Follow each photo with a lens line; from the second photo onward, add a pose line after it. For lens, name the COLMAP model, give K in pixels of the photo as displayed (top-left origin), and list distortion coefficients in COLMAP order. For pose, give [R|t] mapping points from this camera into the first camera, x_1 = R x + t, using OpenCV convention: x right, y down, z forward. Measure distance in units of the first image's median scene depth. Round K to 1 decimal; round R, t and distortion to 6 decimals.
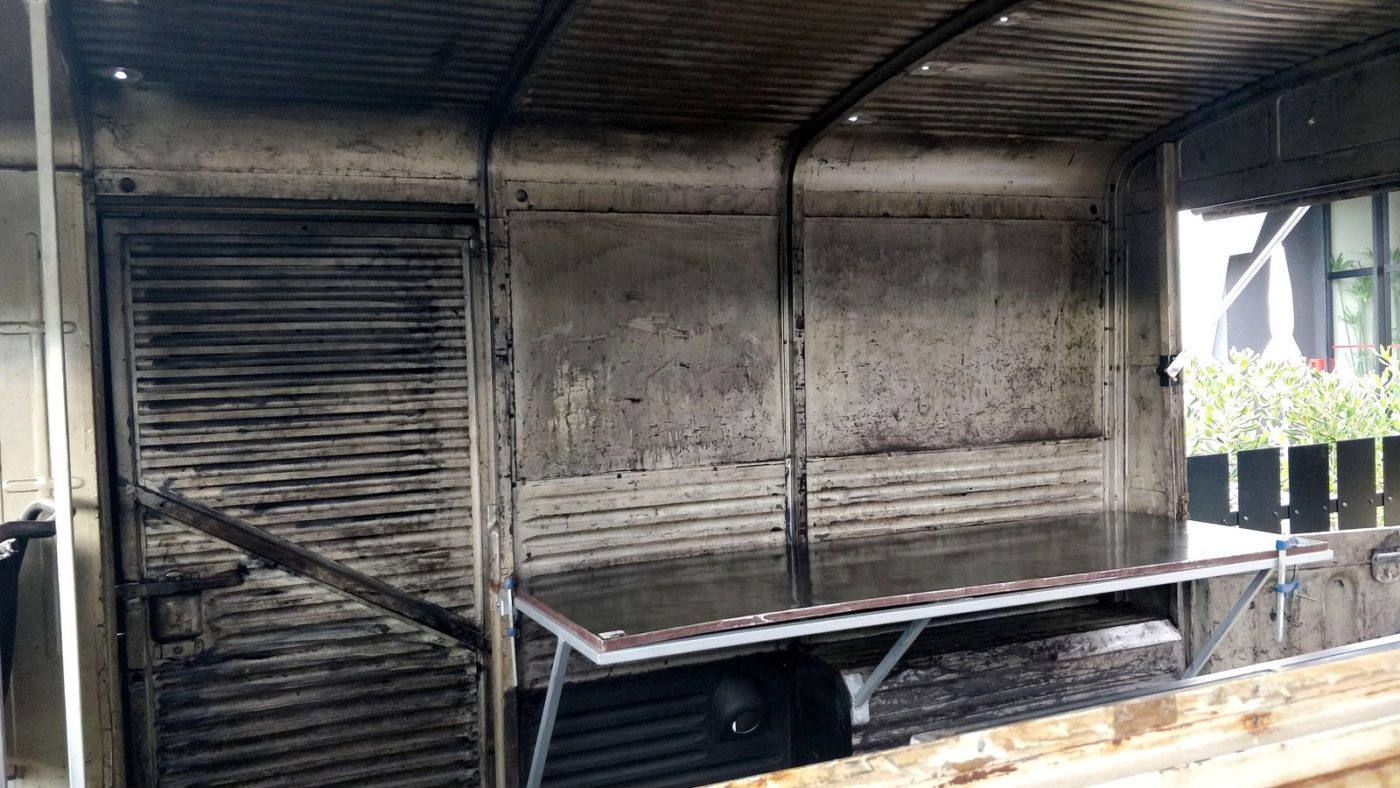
lens RADIAL K [[1131.4, 0, 692.0], [0, 1131.4, 395.4], [0, 0, 1]] dist [0.100654, -0.098901]
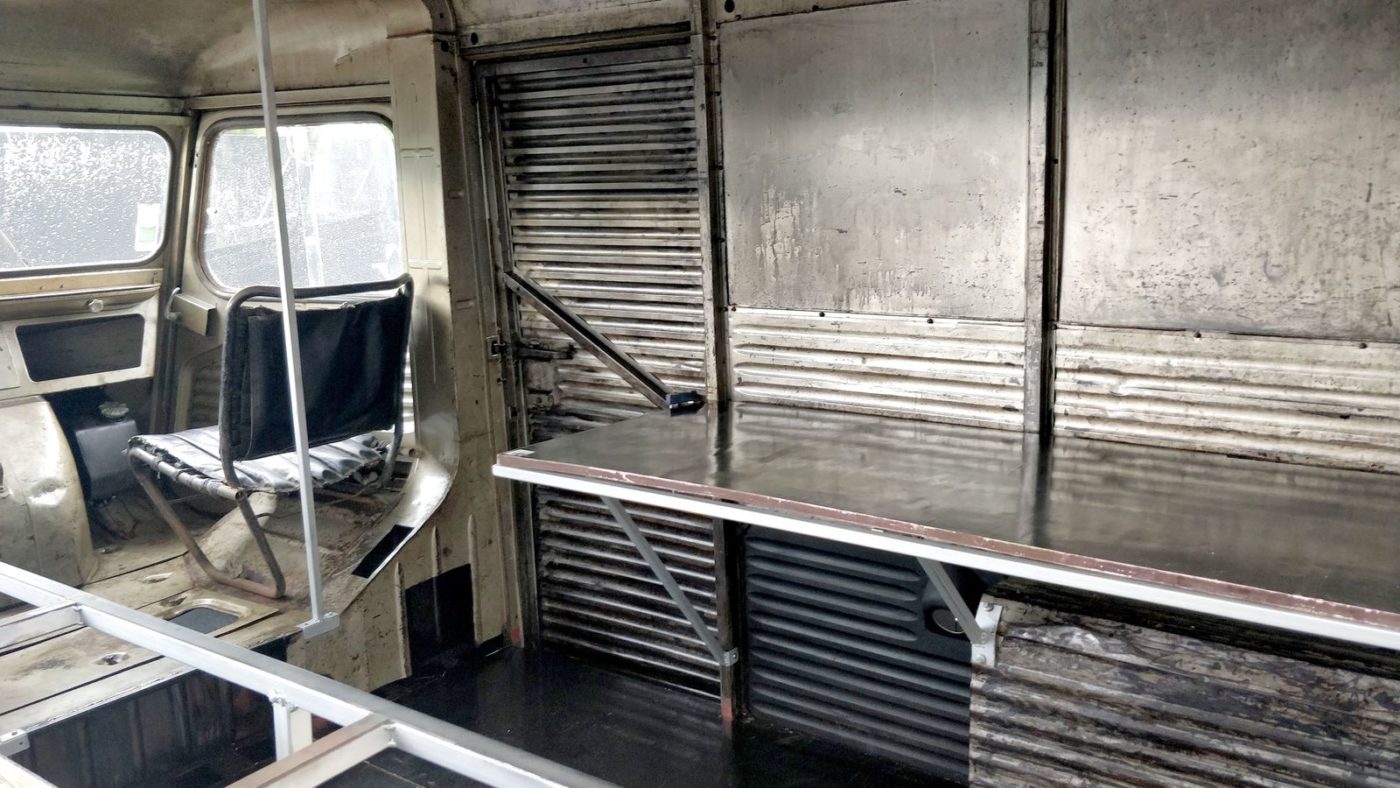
lens RADIAL K [[1131.4, 0, 686.5], [0, 1131.4, 399.6], [0, 0, 1]] dist [0.100654, -0.098901]
pose [[0.508186, 0.189438, -0.840155, 0.661810], [-0.024825, 0.978326, 0.205576, -0.046820], [0.860889, -0.083614, 0.501875, 0.440495]]
